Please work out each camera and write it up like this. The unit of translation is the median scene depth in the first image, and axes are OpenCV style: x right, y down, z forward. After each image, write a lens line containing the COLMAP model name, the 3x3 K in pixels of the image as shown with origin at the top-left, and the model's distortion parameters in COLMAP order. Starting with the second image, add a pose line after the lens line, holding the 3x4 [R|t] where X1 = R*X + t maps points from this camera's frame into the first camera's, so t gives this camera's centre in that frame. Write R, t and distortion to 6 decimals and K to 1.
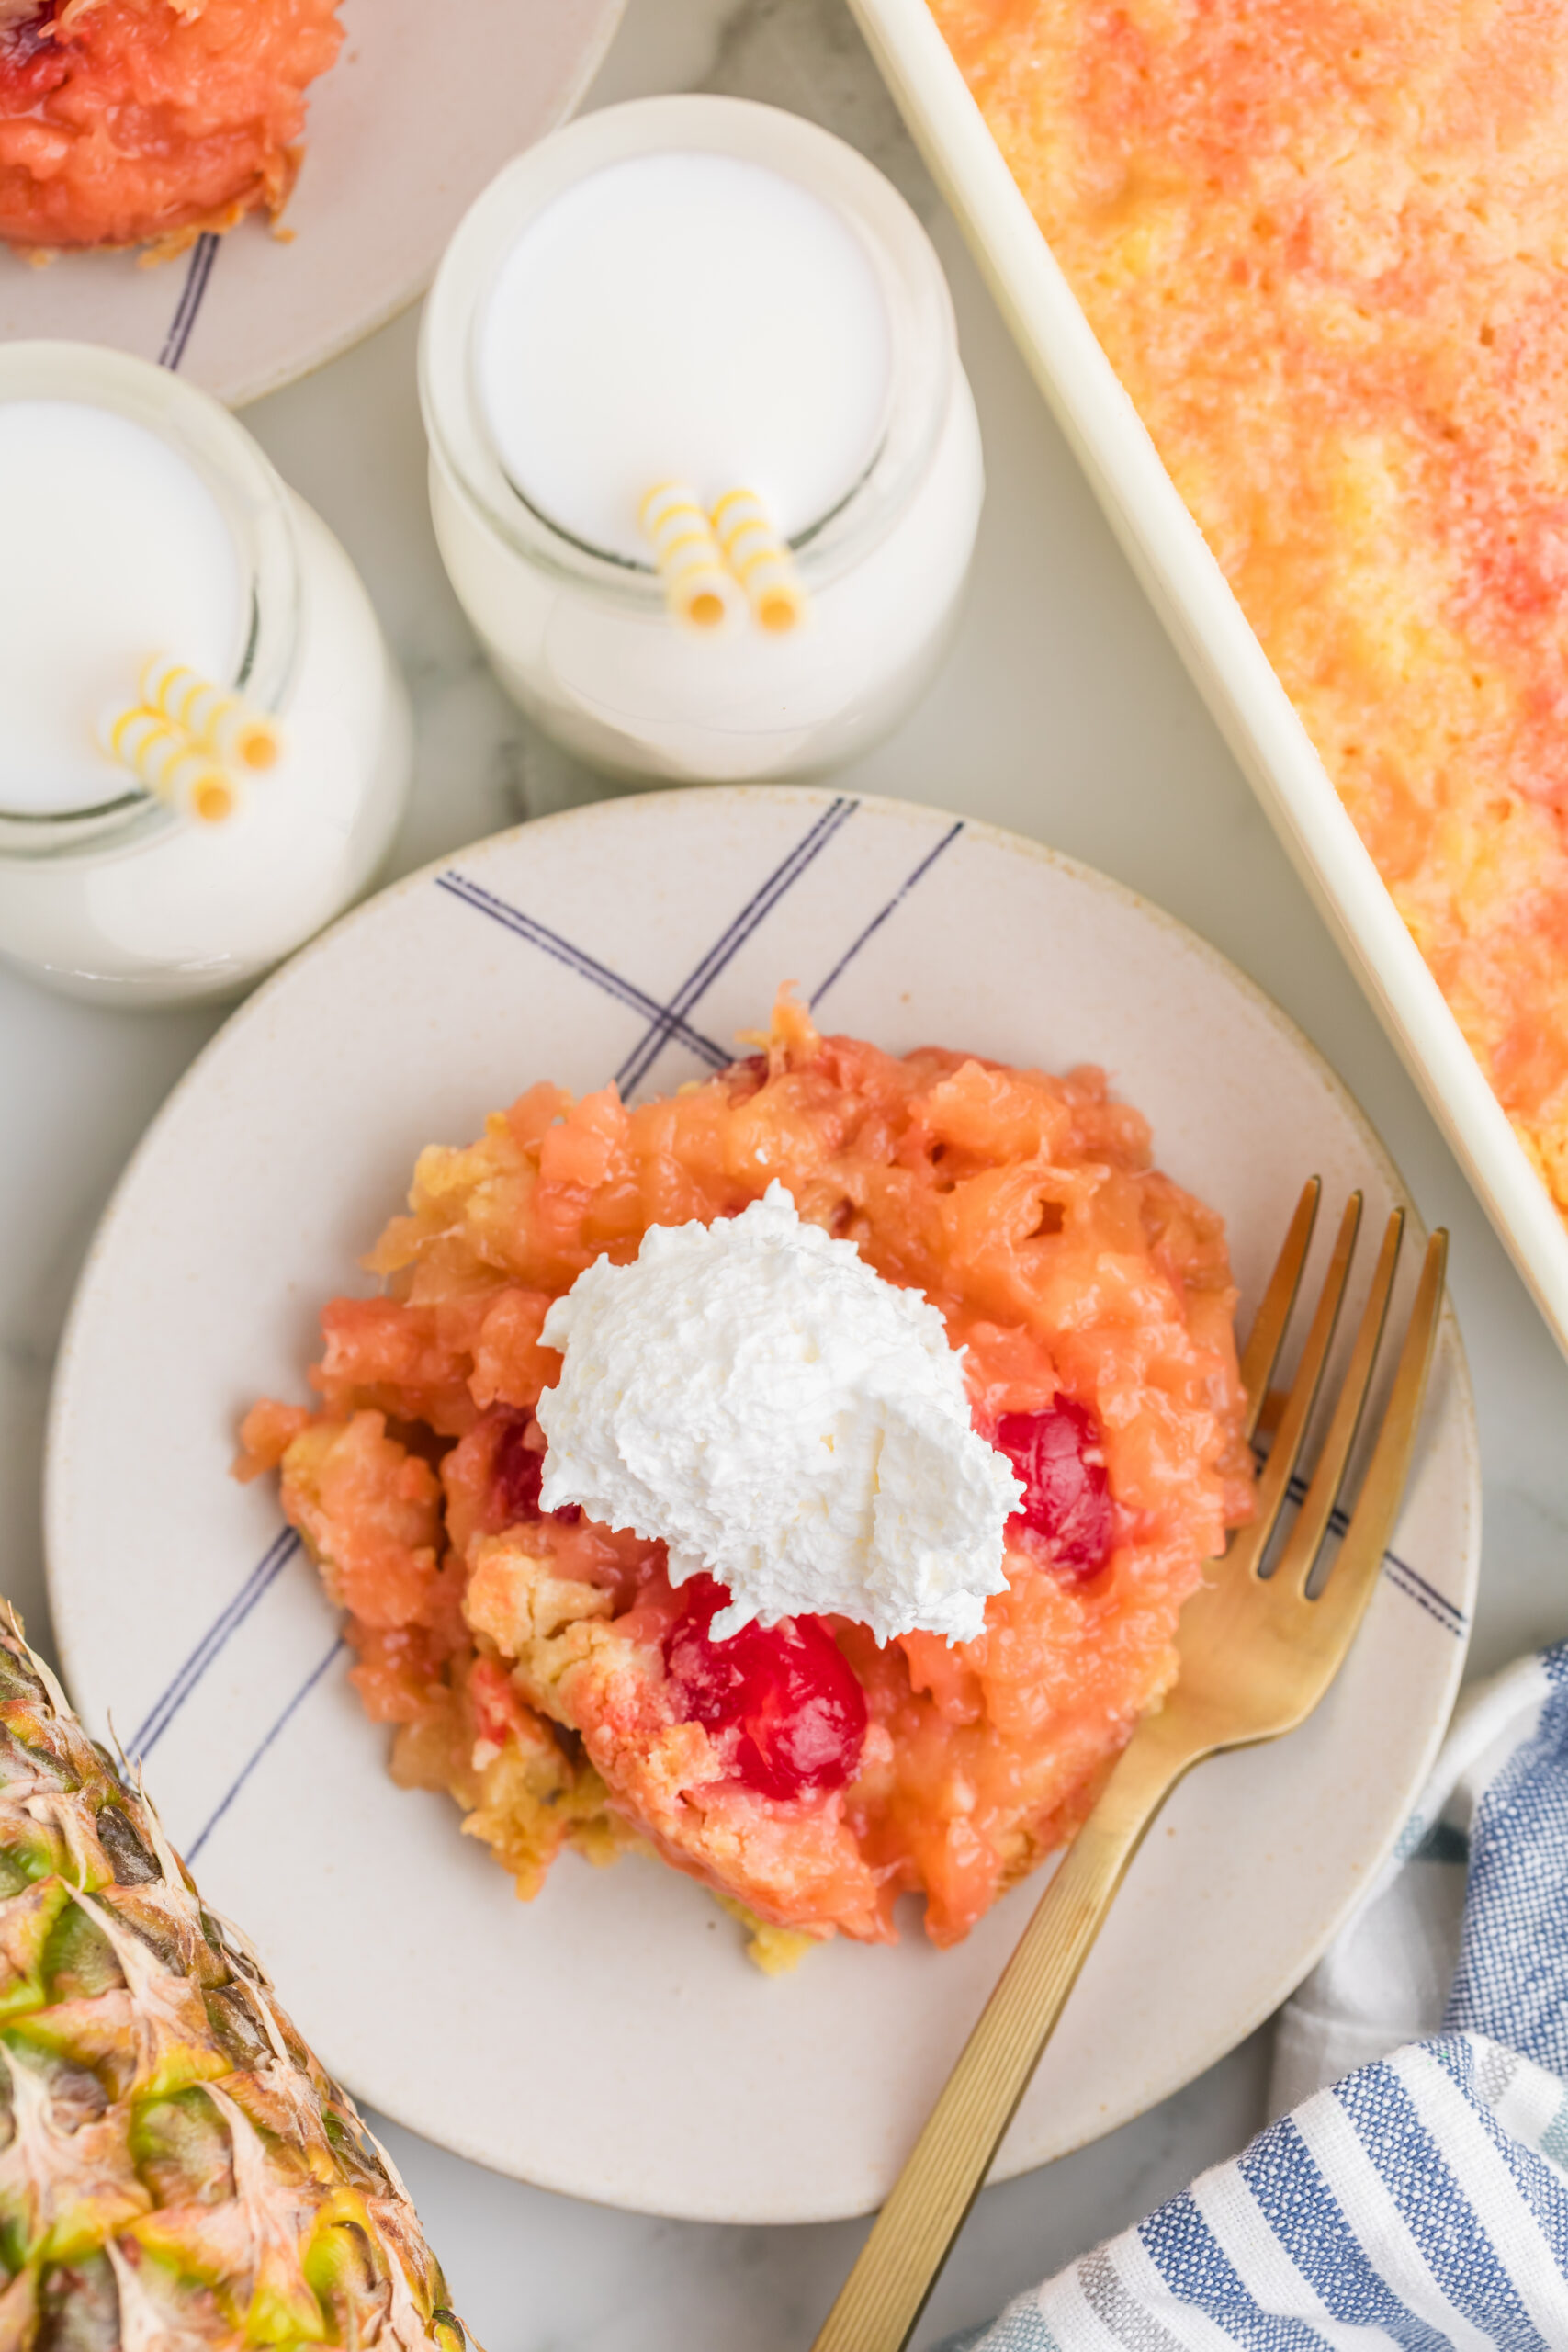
lens RADIAL K [[8169.1, 0, 784.9], [0, 8169.1, 1180.3], [0, 0, 1]] dist [0.035339, -0.220267]
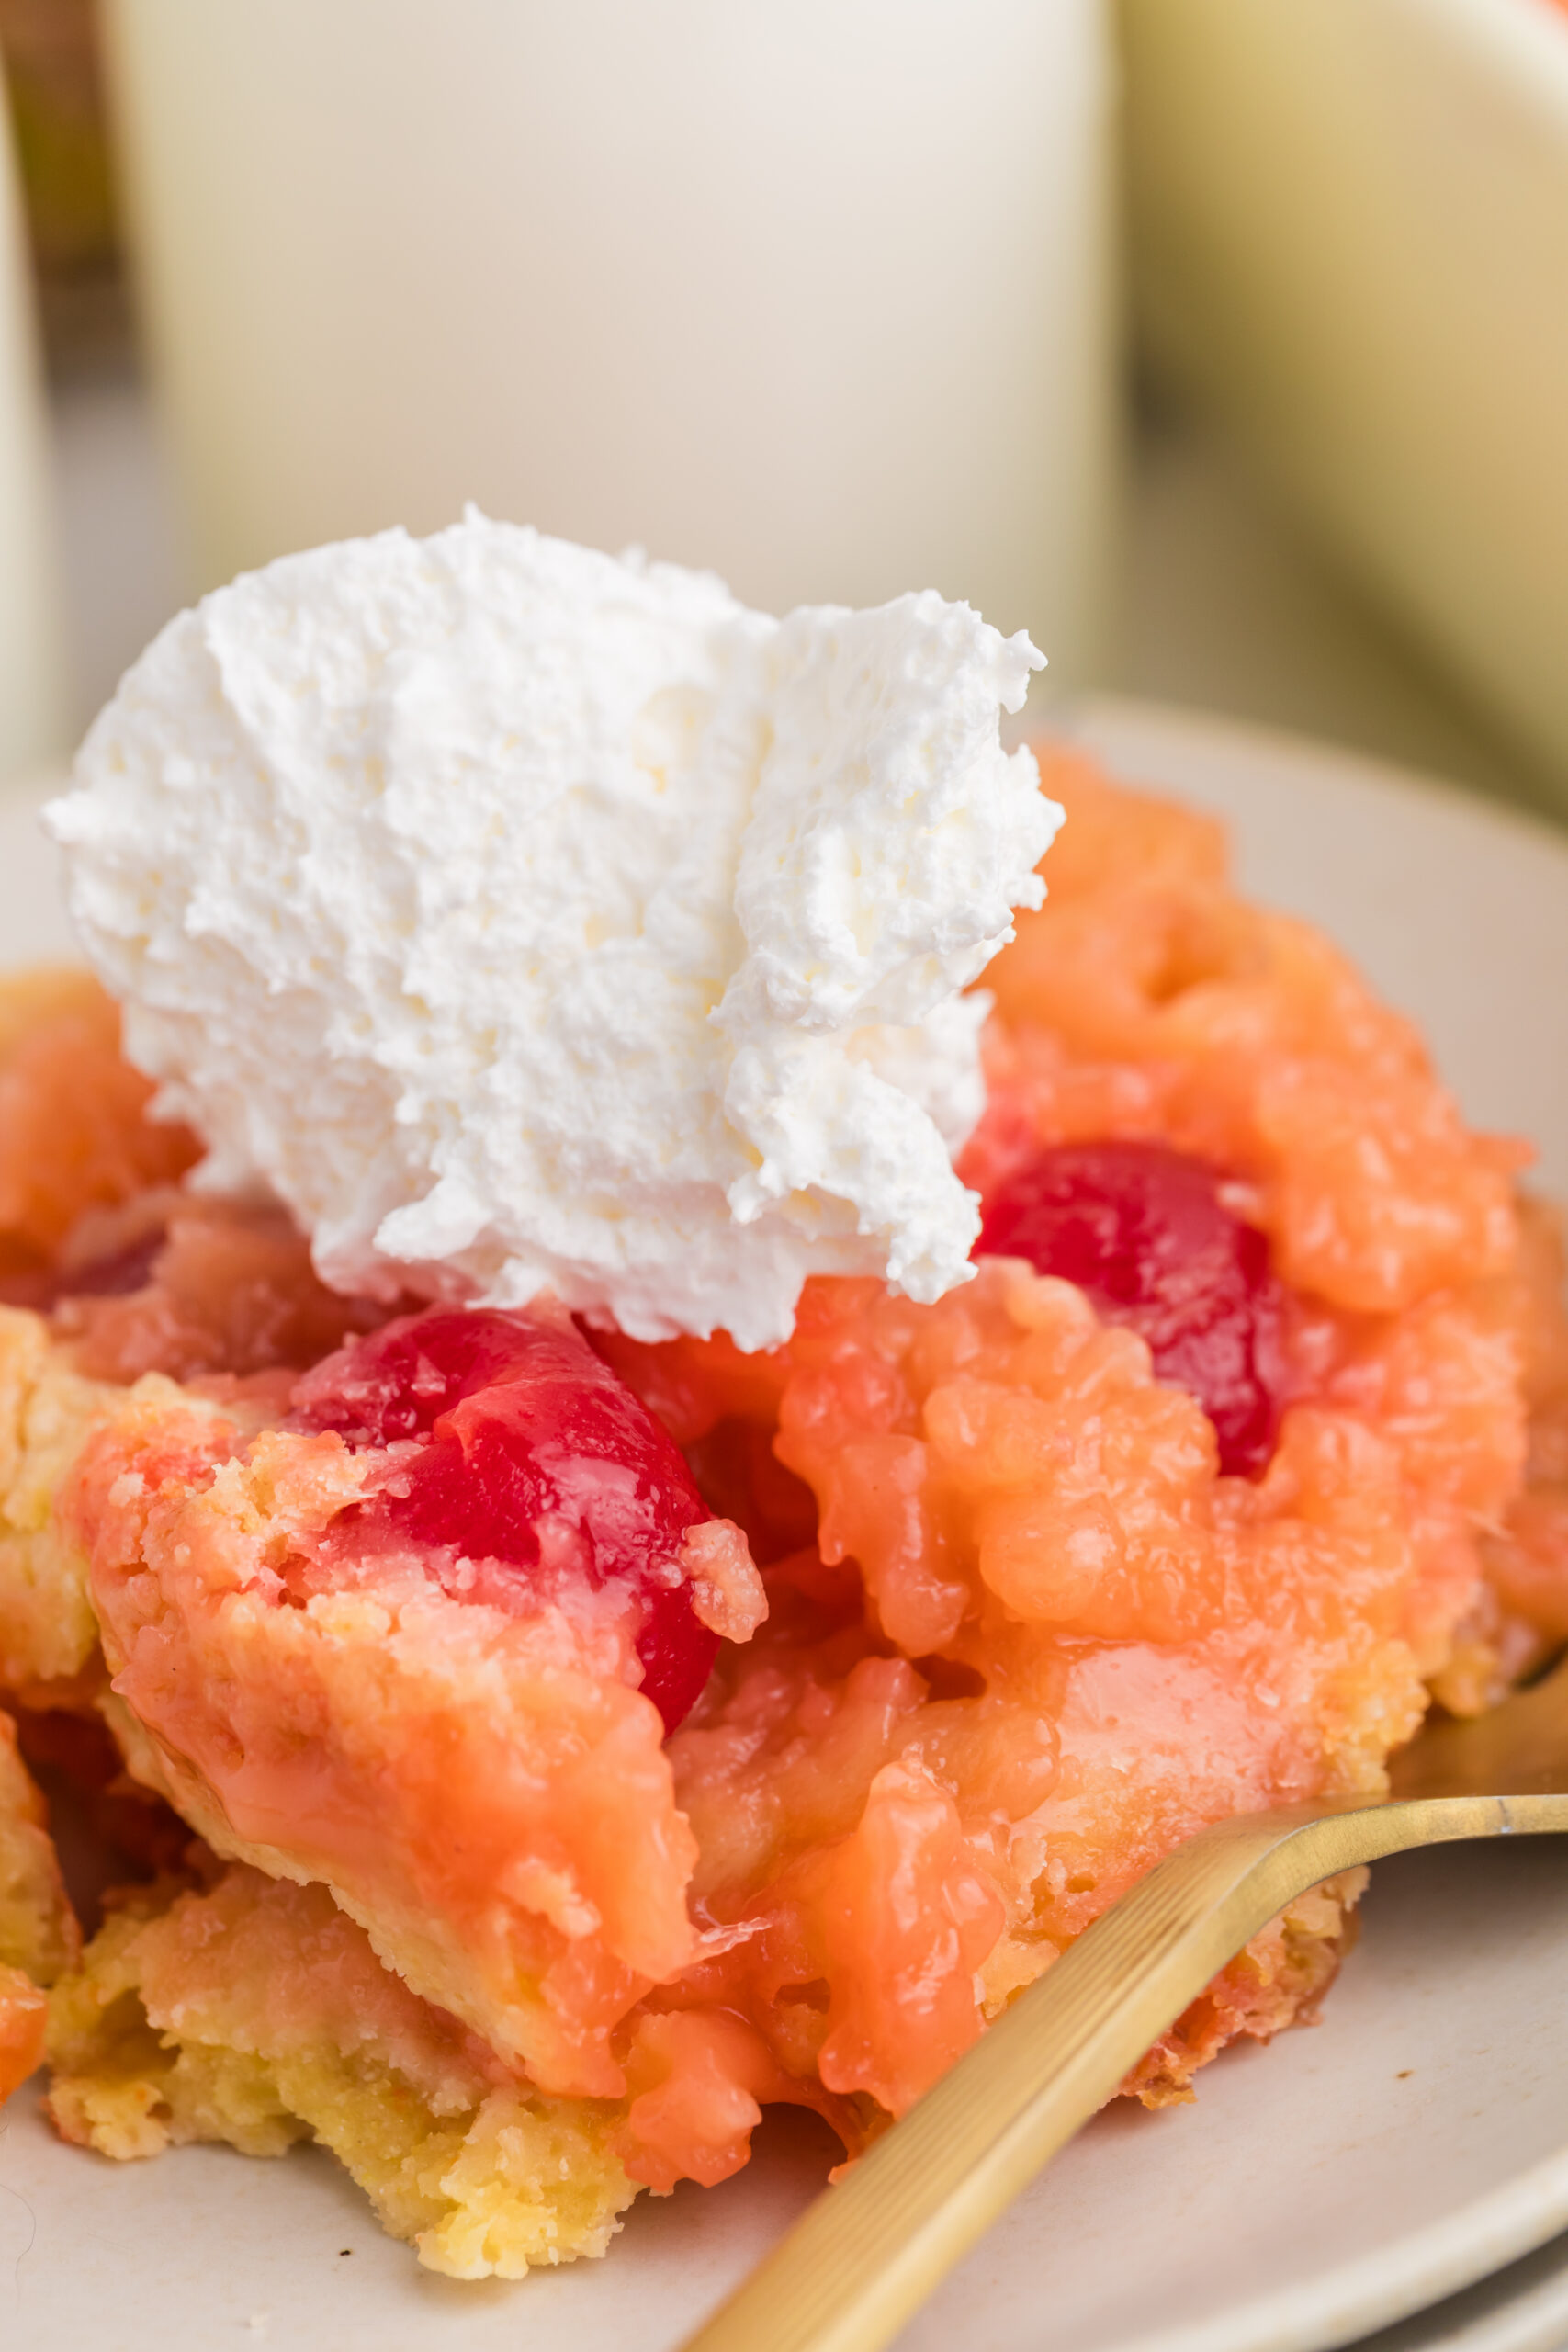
lens RADIAL K [[8881.2, 0, 777.6], [0, 8881.2, 1177.6], [0, 0, 1]] dist [-0.012464, -5.368530]
pose [[0.994237, 0.010191, -0.106715, 0.065854], [-0.091247, 0.602947, -0.792546, 0.442579], [0.056266, 0.797716, 0.600403, 0.689514]]
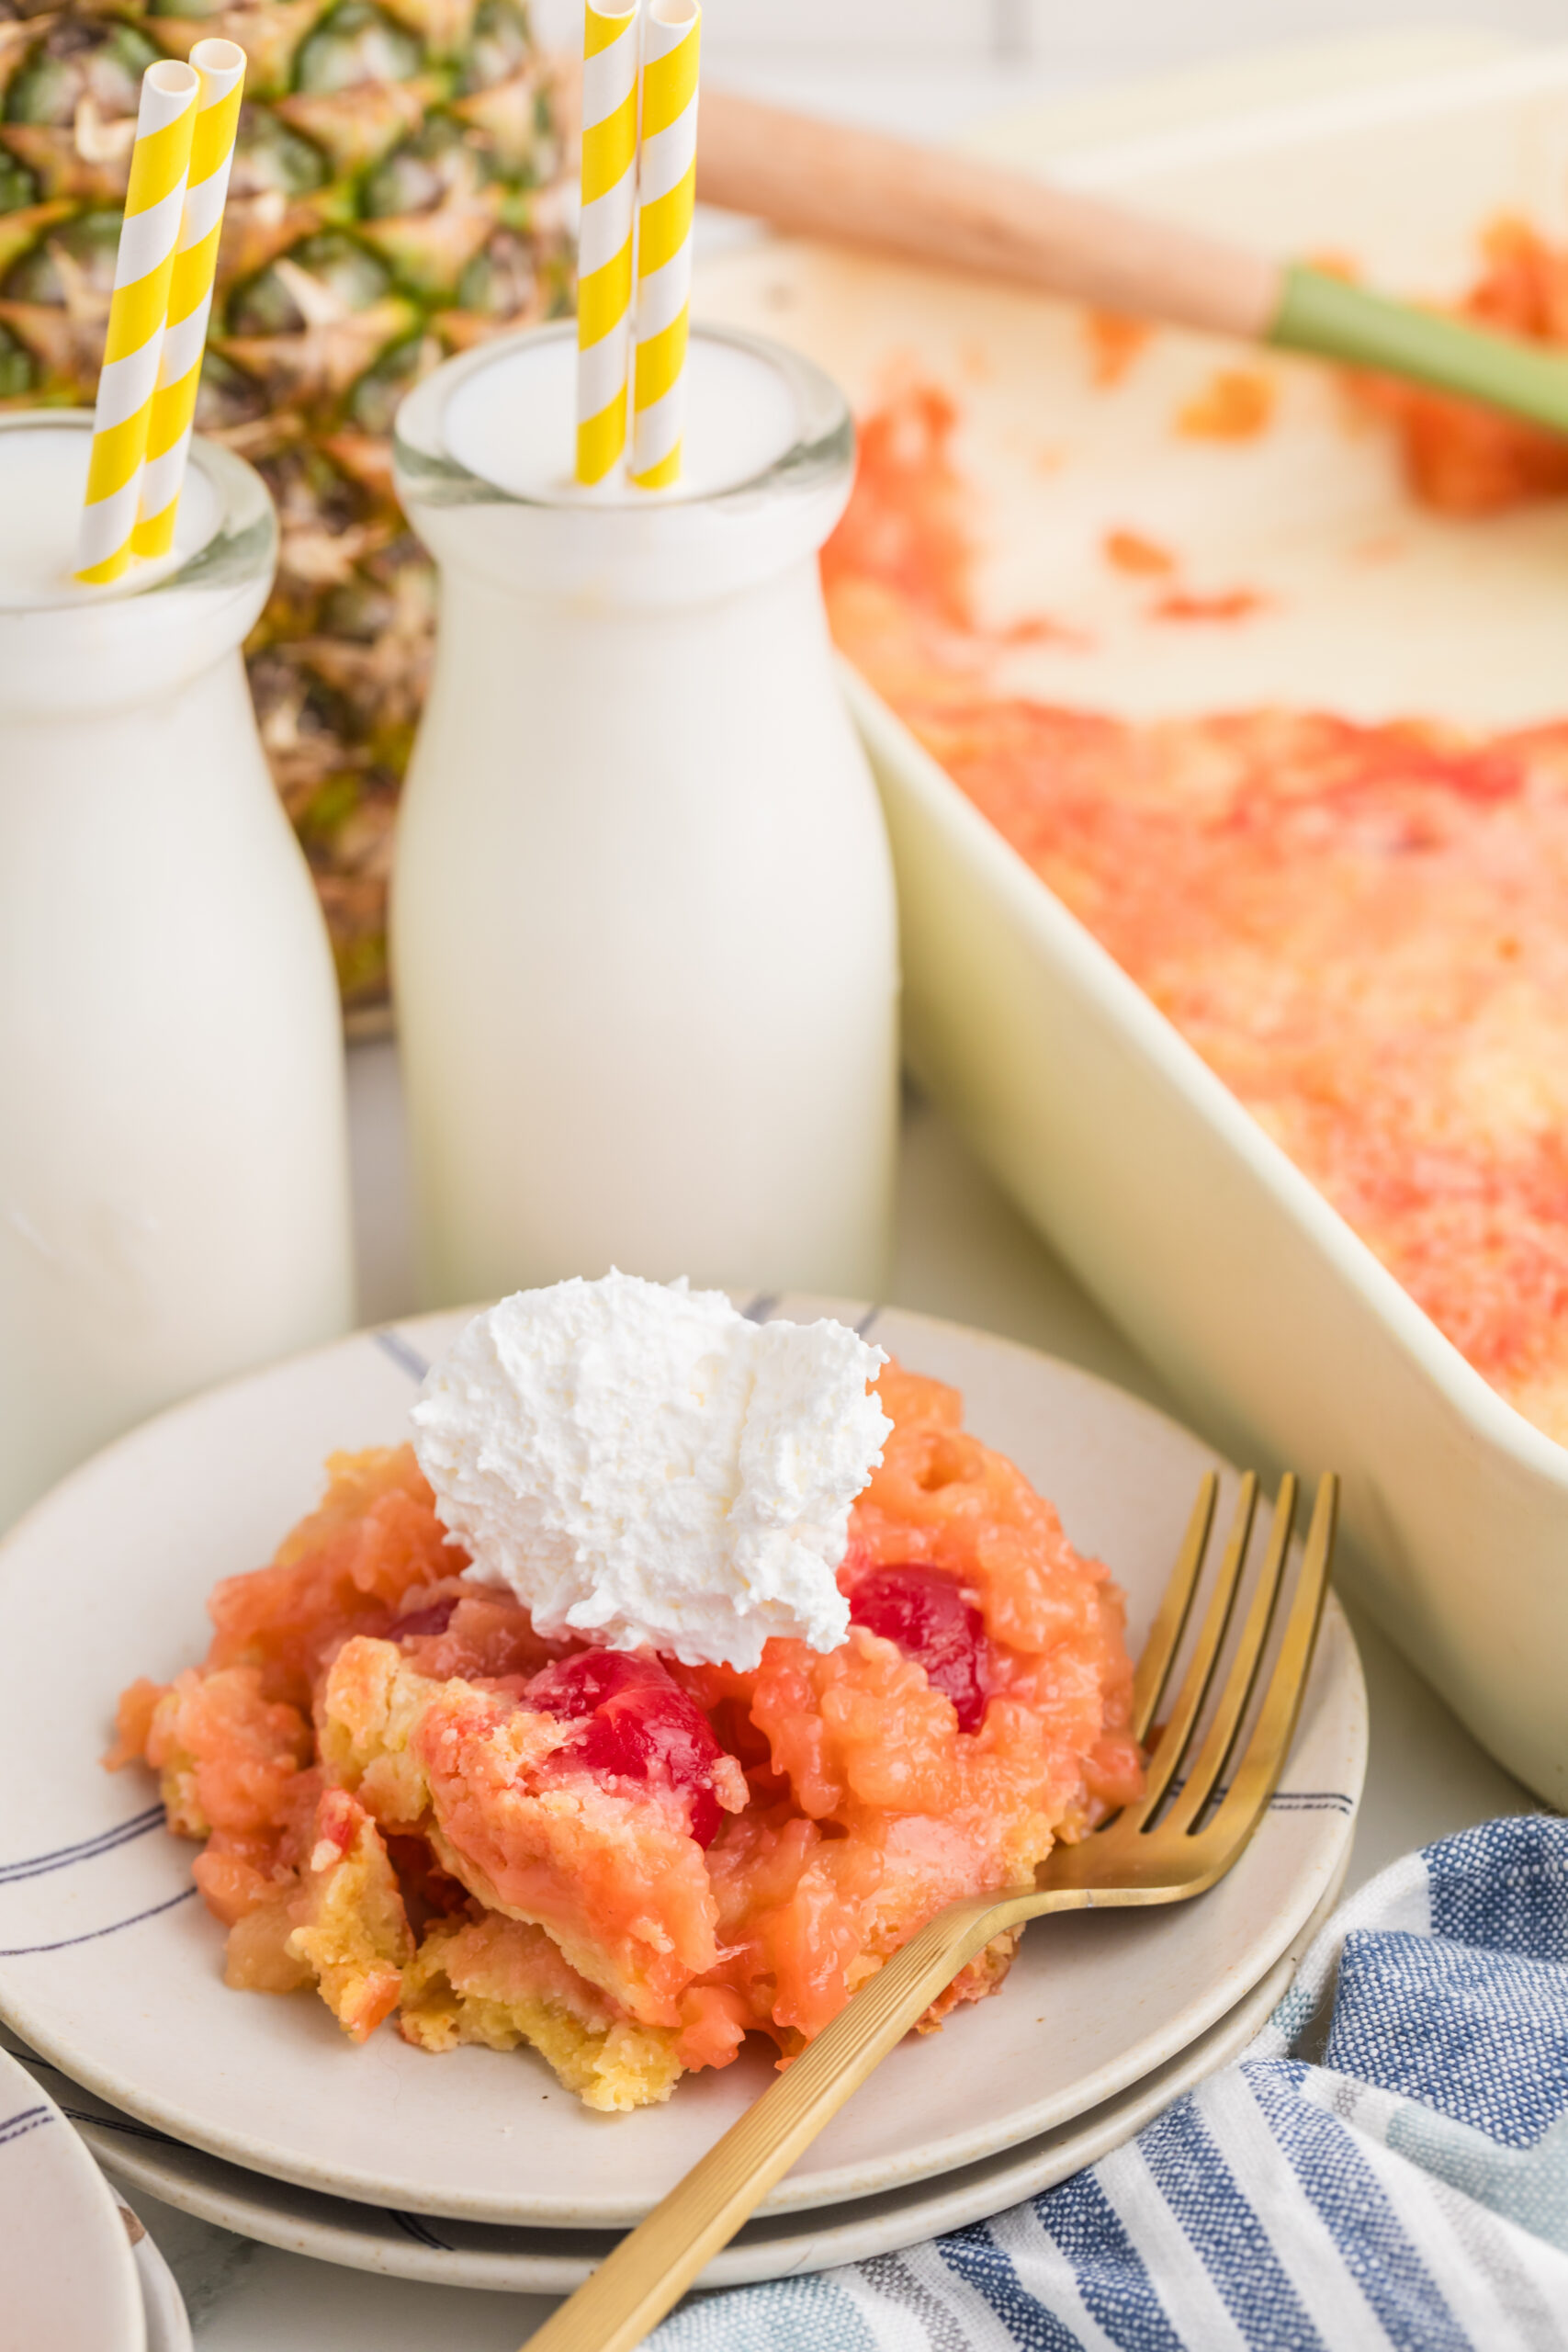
lens RADIAL K [[7522.0, 0, 871.4], [0, 7522.0, 1175.6], [0, 0, 1]] dist [0.185898, -0.781906]
pose [[0.998364, 0.031438, -0.047752, 0.067841], [-0.057014, 0.609364, -0.790838, 0.725878], [0.004236, 0.792267, 0.610160, 0.402461]]
